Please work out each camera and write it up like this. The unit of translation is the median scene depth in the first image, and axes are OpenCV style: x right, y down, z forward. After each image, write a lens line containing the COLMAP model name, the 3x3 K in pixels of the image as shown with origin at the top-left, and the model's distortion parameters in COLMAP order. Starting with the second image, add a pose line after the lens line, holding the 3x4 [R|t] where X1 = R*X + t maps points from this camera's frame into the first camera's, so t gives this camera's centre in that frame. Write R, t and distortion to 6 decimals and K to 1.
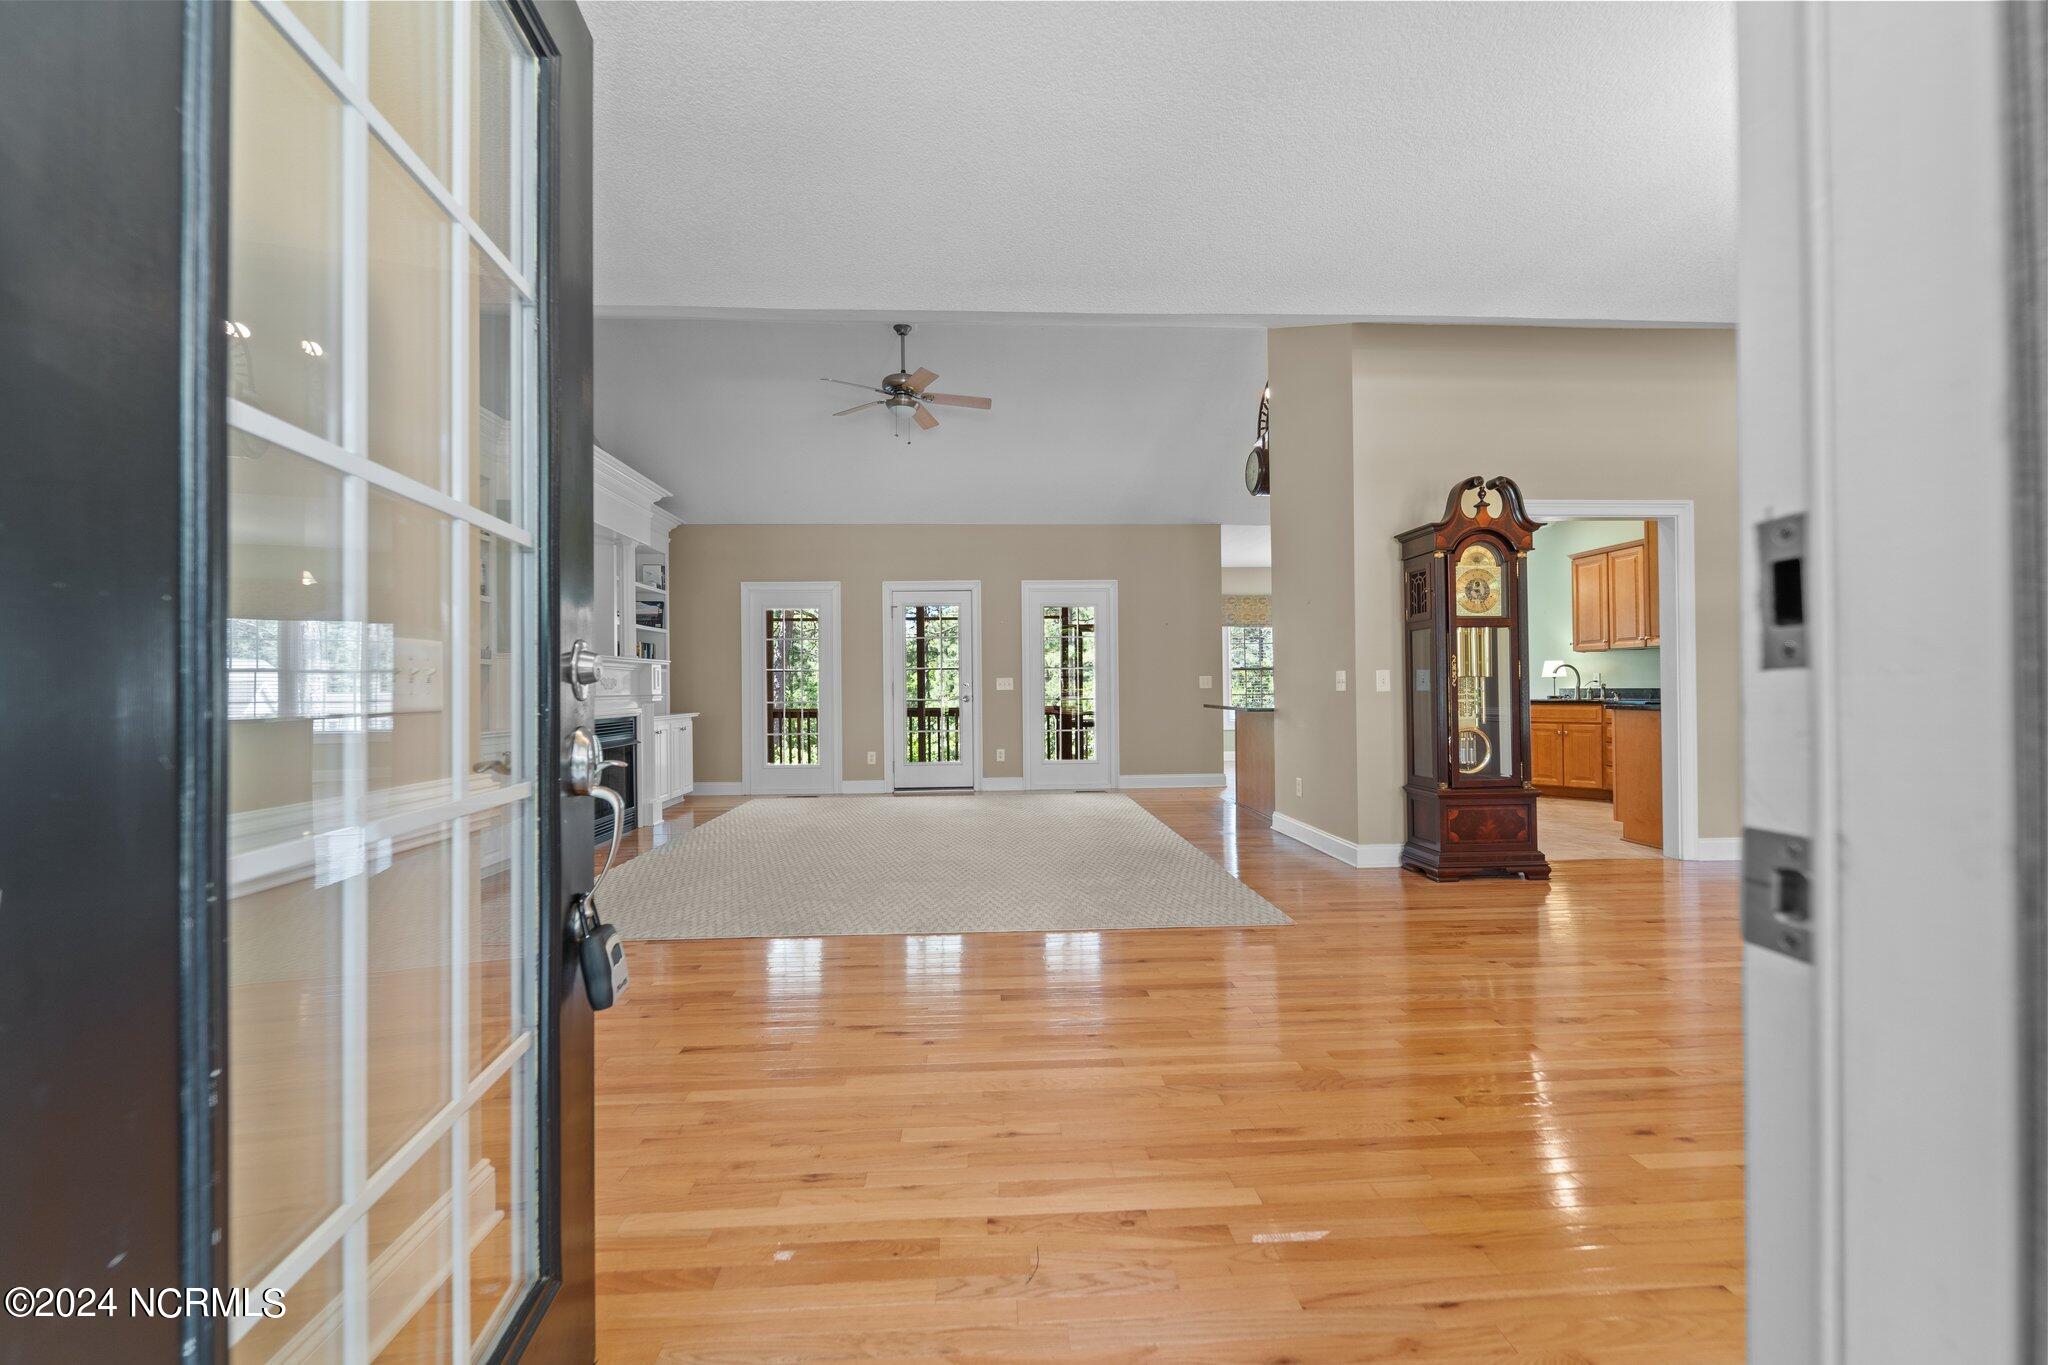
lens RADIAL K [[834.6, 0, 1016.0], [0, 834.6, 680.9], [0, 0, 1]] dist [0.002417, -0.002135]
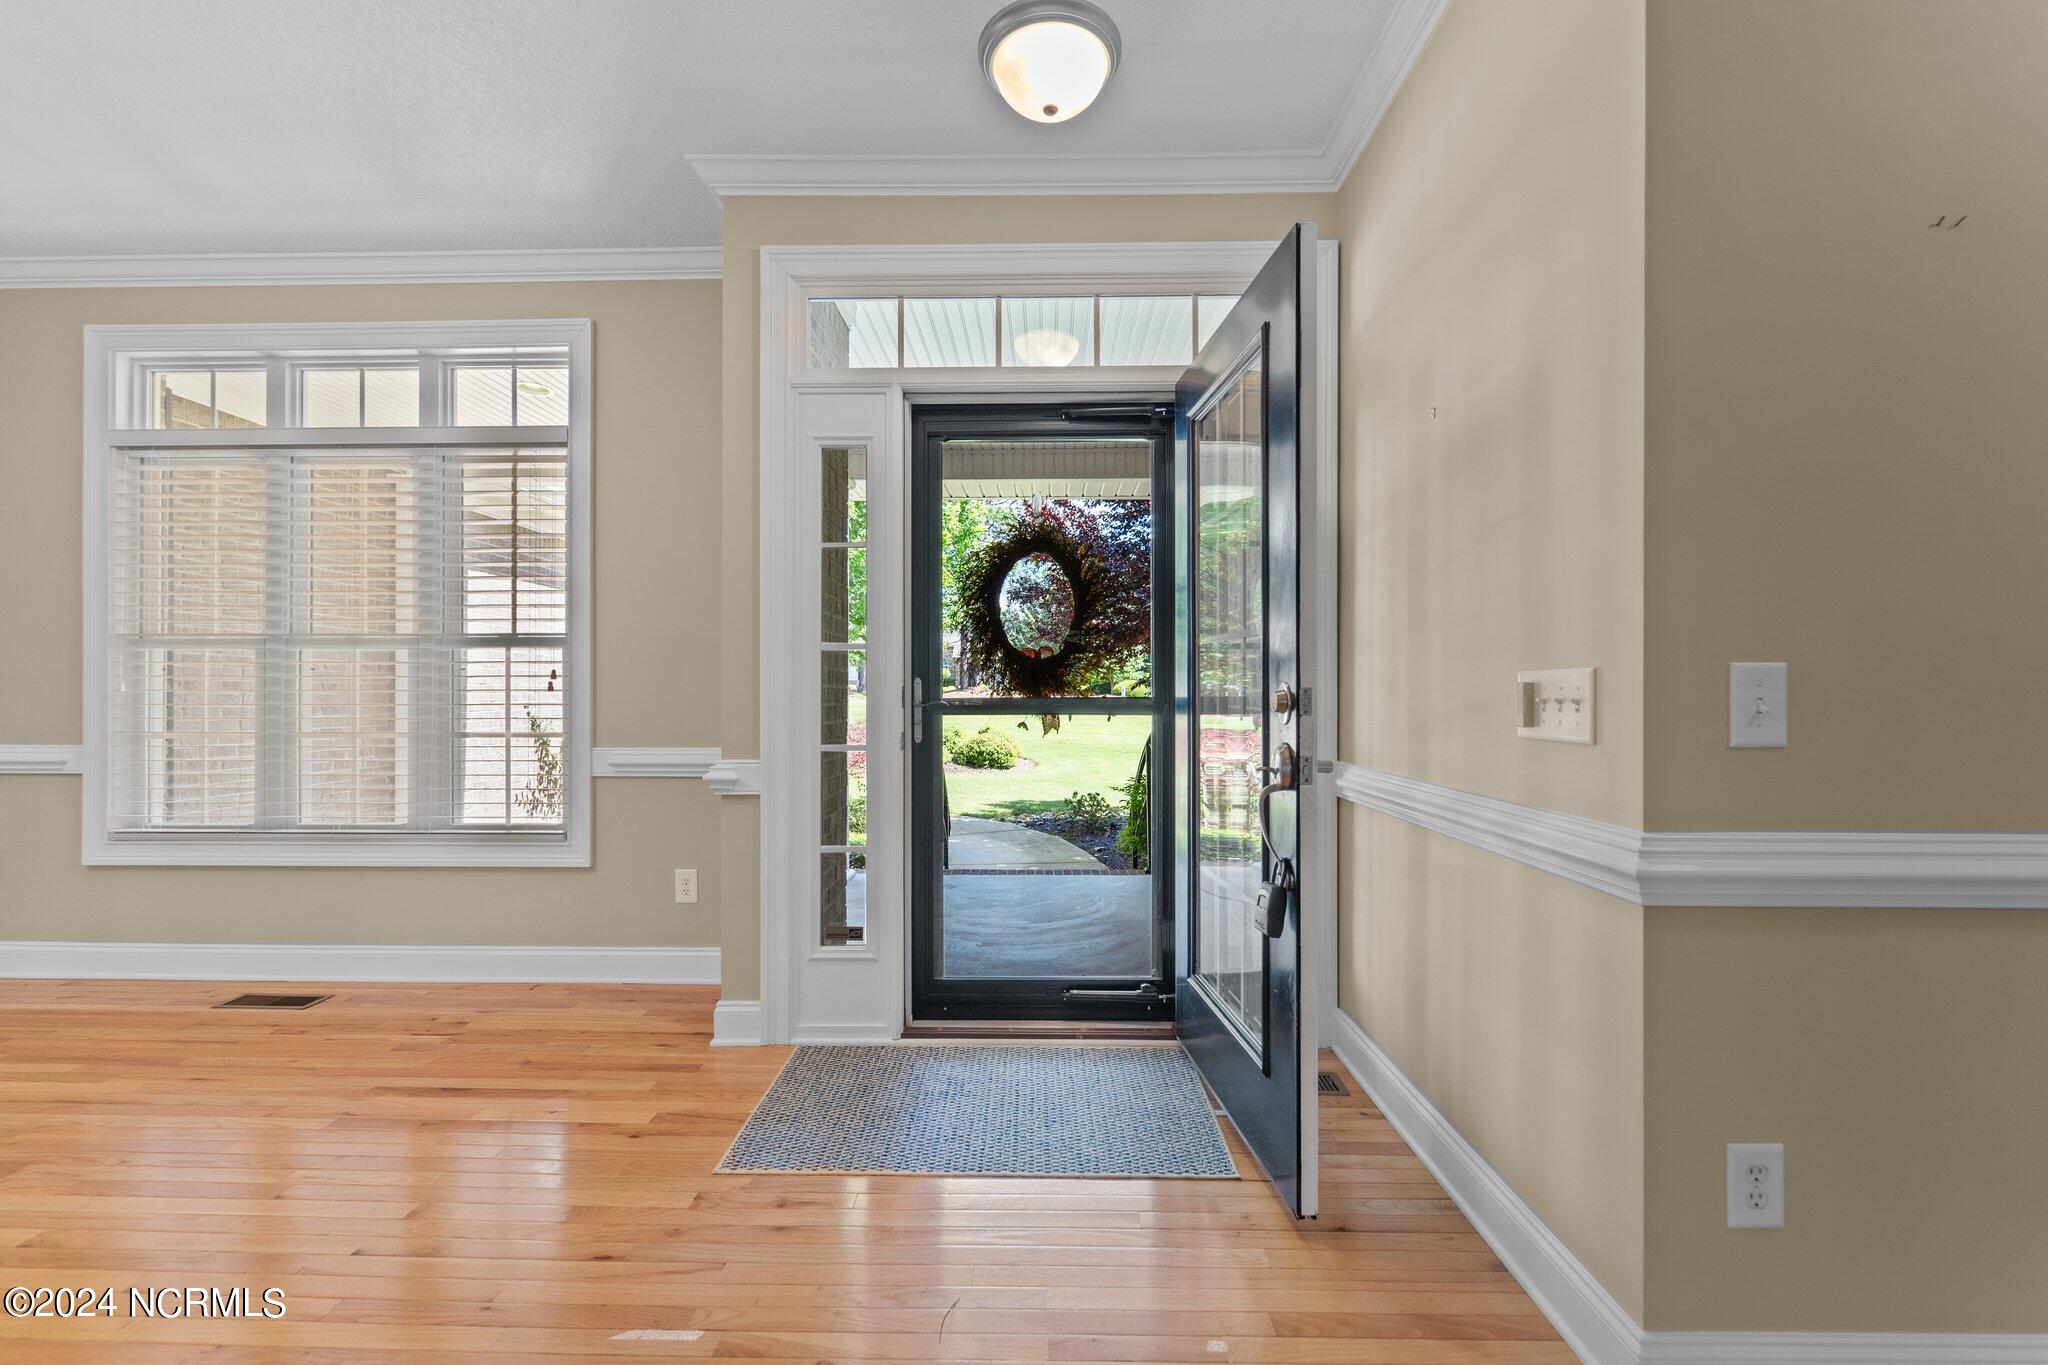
lens RADIAL K [[834.6, 0, 1037.4], [0, 834.6, 688.6], [0, 0, 1]] dist [0.002417, -0.002135]
pose [[-0.997718, 0.010321, 0.066724, -0.030740], [0.009223, 0.999817, -0.016740, -0.003394], [-0.066885, -0.016086, -0.997631, 0.381523]]
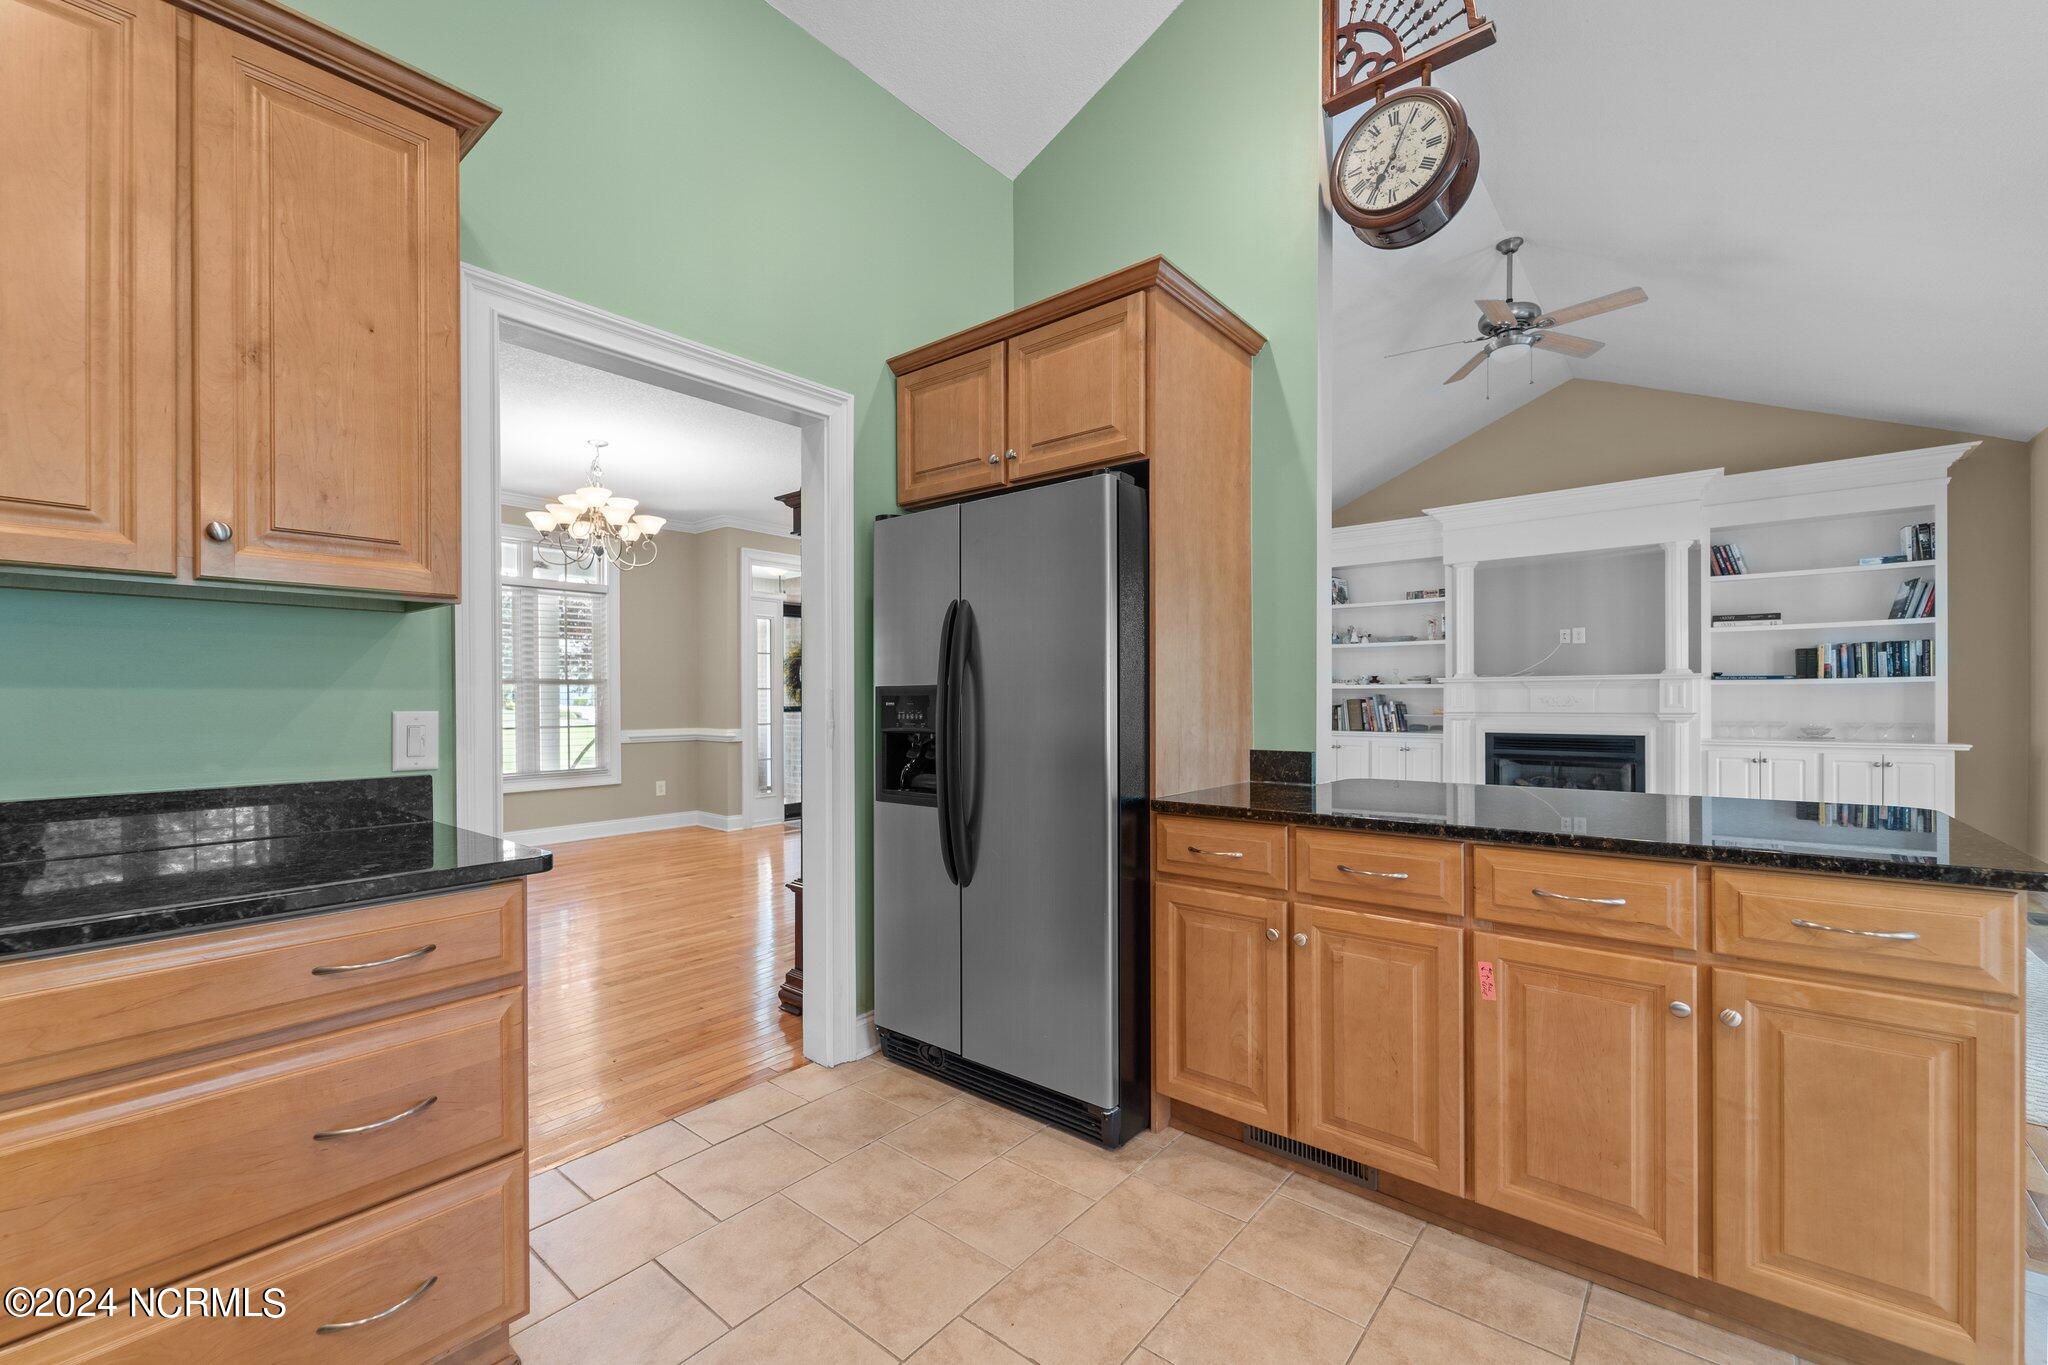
lens RADIAL K [[834.6, 0, 1021.5], [0, 834.6, 705.8], [0, 0, 1]] dist [0.002417, -0.002135]
pose [[-0.674007, 0.019678, -0.738463, 0.575725], [0.018477, 0.999781, 0.009777, -0.011332], [0.738494, -0.007055, -0.674223, 0.920143]]
